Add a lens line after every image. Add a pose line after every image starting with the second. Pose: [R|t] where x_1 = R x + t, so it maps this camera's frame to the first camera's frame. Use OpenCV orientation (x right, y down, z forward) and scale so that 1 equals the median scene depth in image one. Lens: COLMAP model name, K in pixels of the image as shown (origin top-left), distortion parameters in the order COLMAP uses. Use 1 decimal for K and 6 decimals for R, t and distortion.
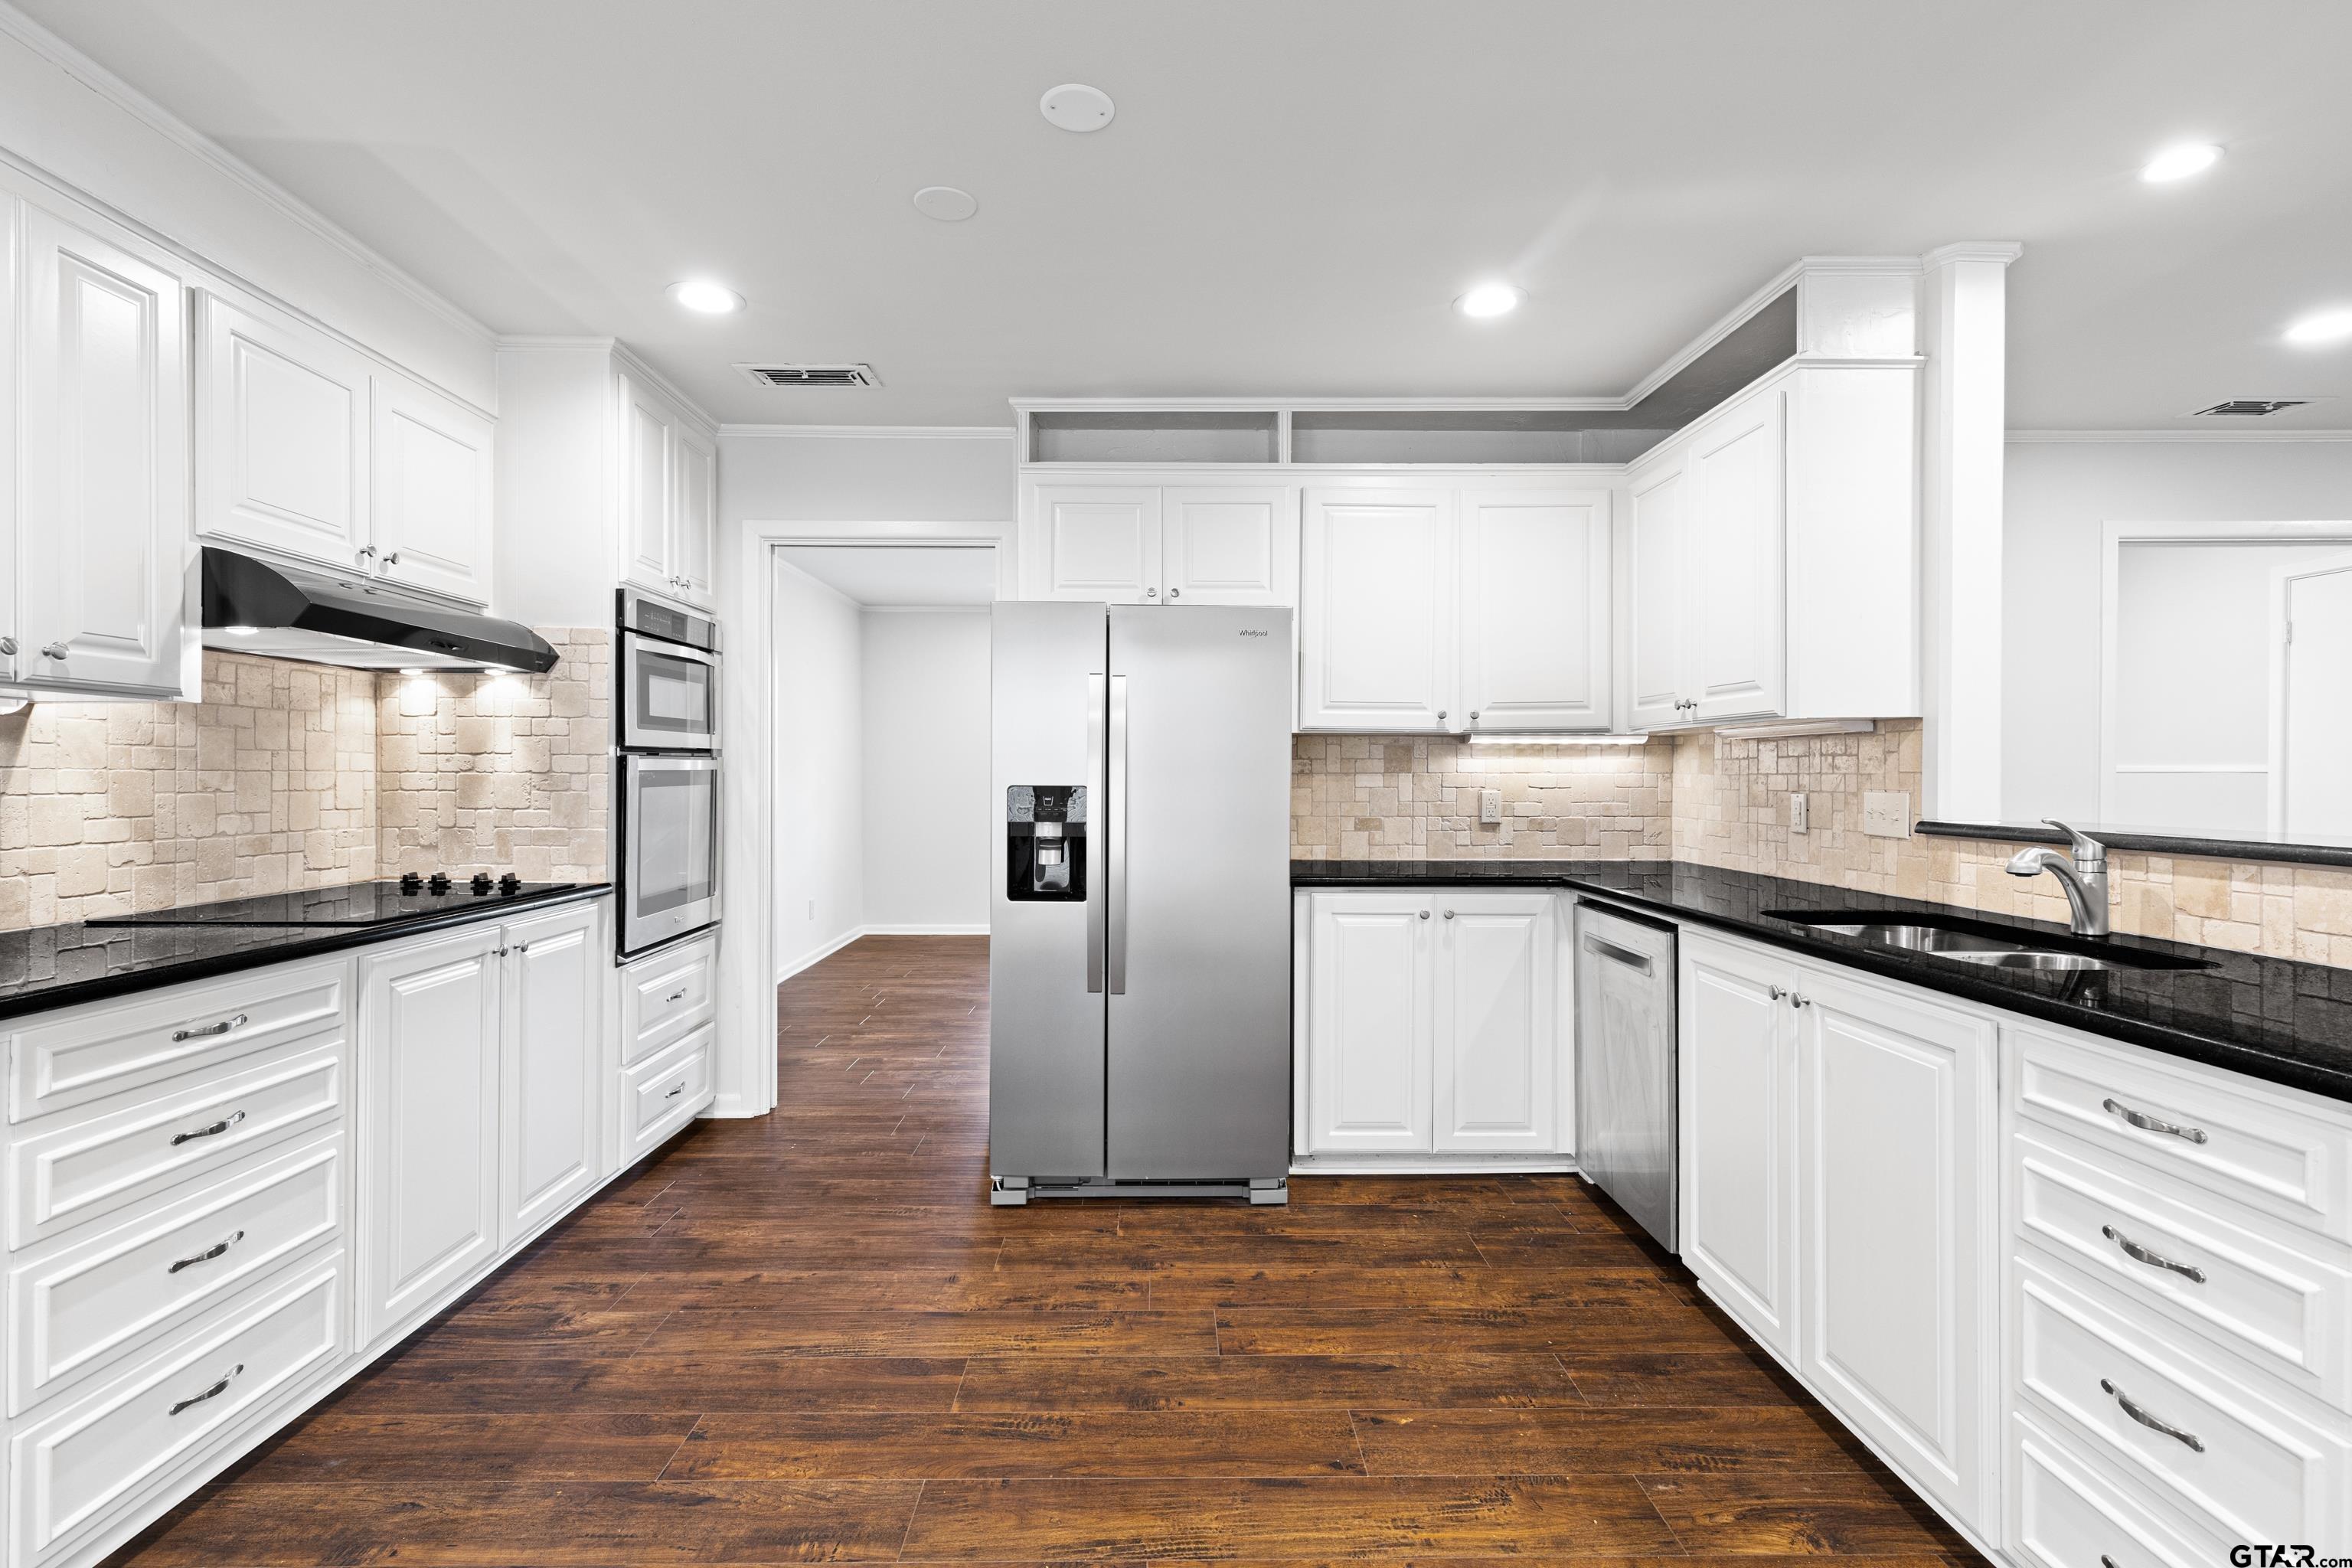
lens RADIAL K [[1071.5, 0, 1160.8], [0, 1071.5, 777.1], [0, 0, 1]] dist [0.008790, -0.001043]
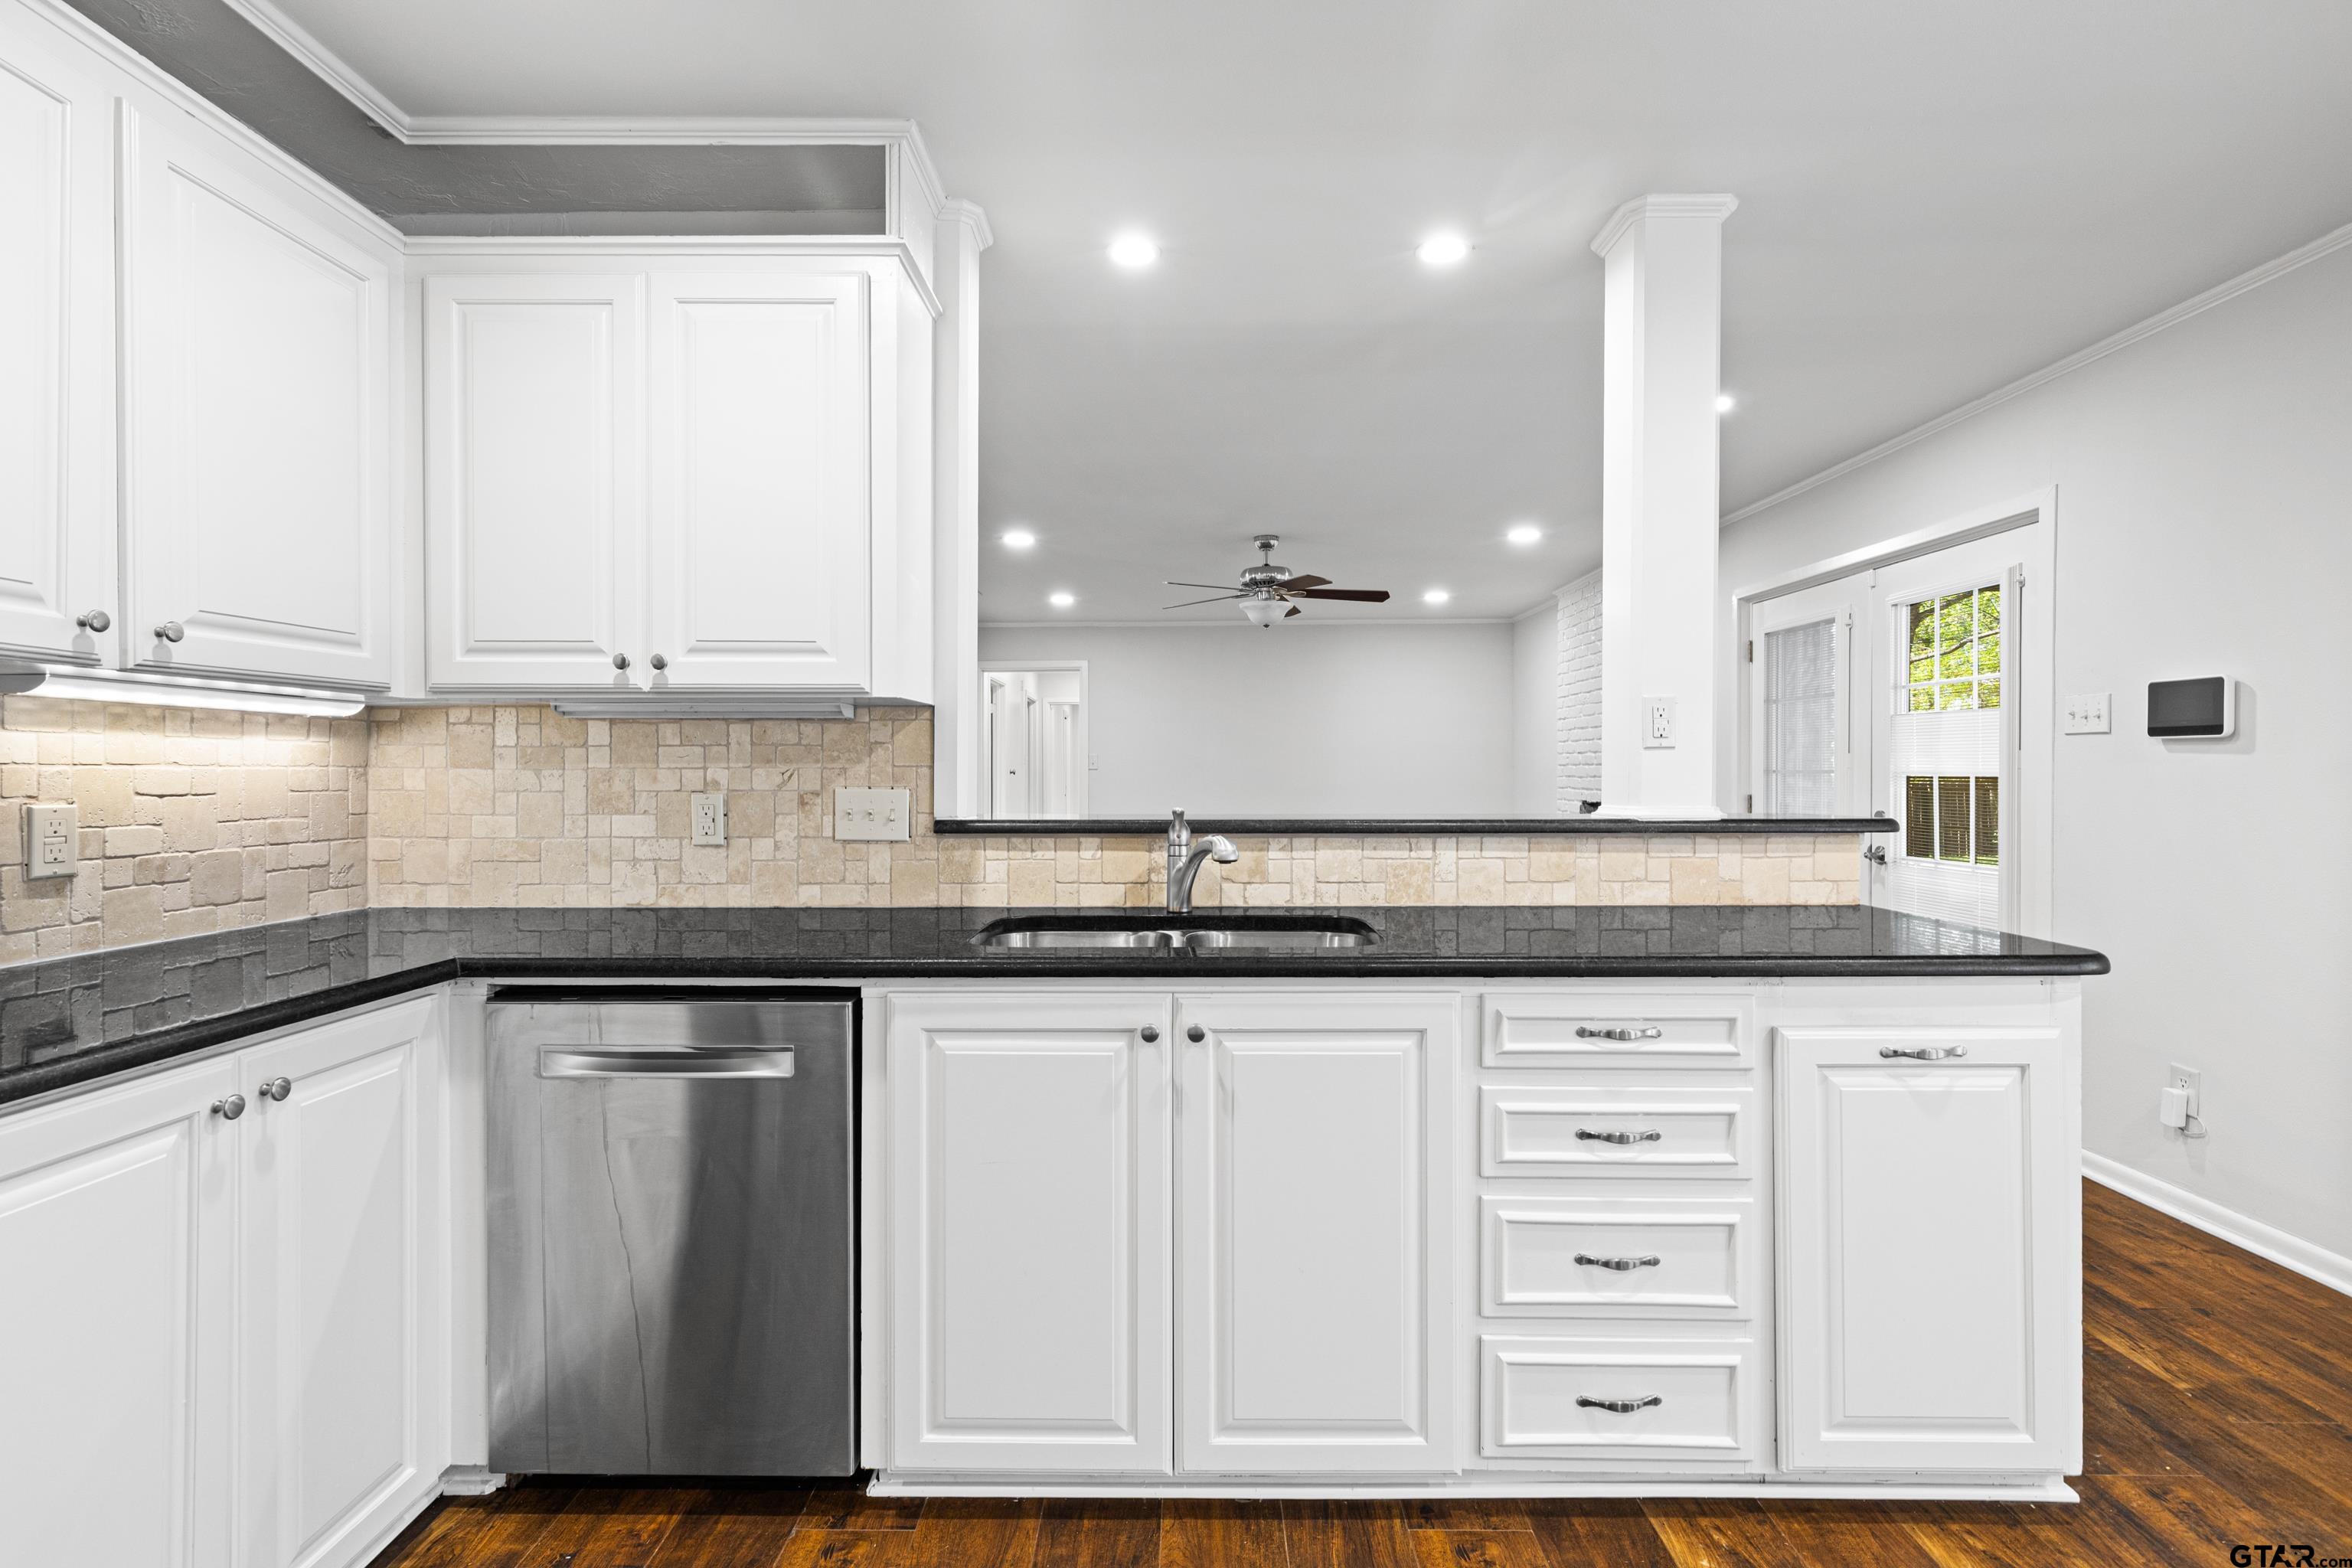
lens RADIAL K [[1077.7, 0, 1180.0], [0, 1077.7, 777.6], [0, 0, 1]] dist [0.005308, -0.000652]
pose [[0.018270, -0.003514, 0.999827, -0.179335], [0.004120, 0.999986, 0.003439, 0.002887], [-0.999825, 0.004057, 0.018284, 0.704284]]
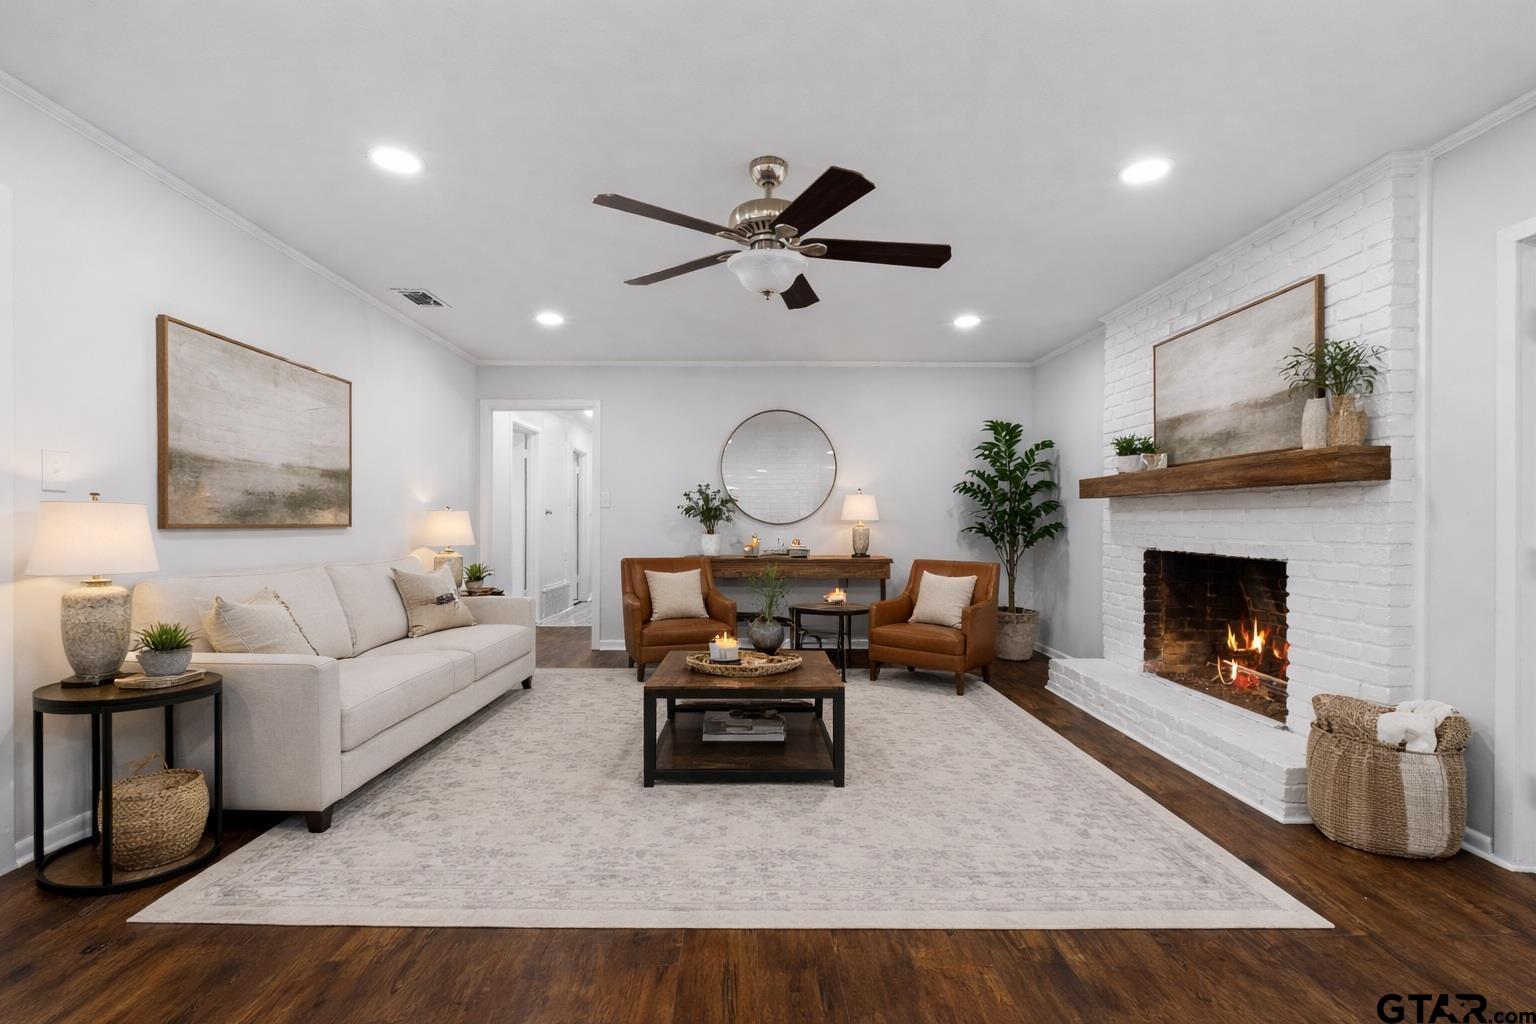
lens RADIAL K [[751.9, 0, 768.0], [0, 751.9, 512.0], [0, 0, 1]] dist [0.001010, -0.000293]
pose [[-0.005451, 0.013618, 0.999892, 0.867138], [0.010109, 0.999857, -0.013562, 0.012748], [-0.999934, 0.010033, -0.005588, 0.591768]]
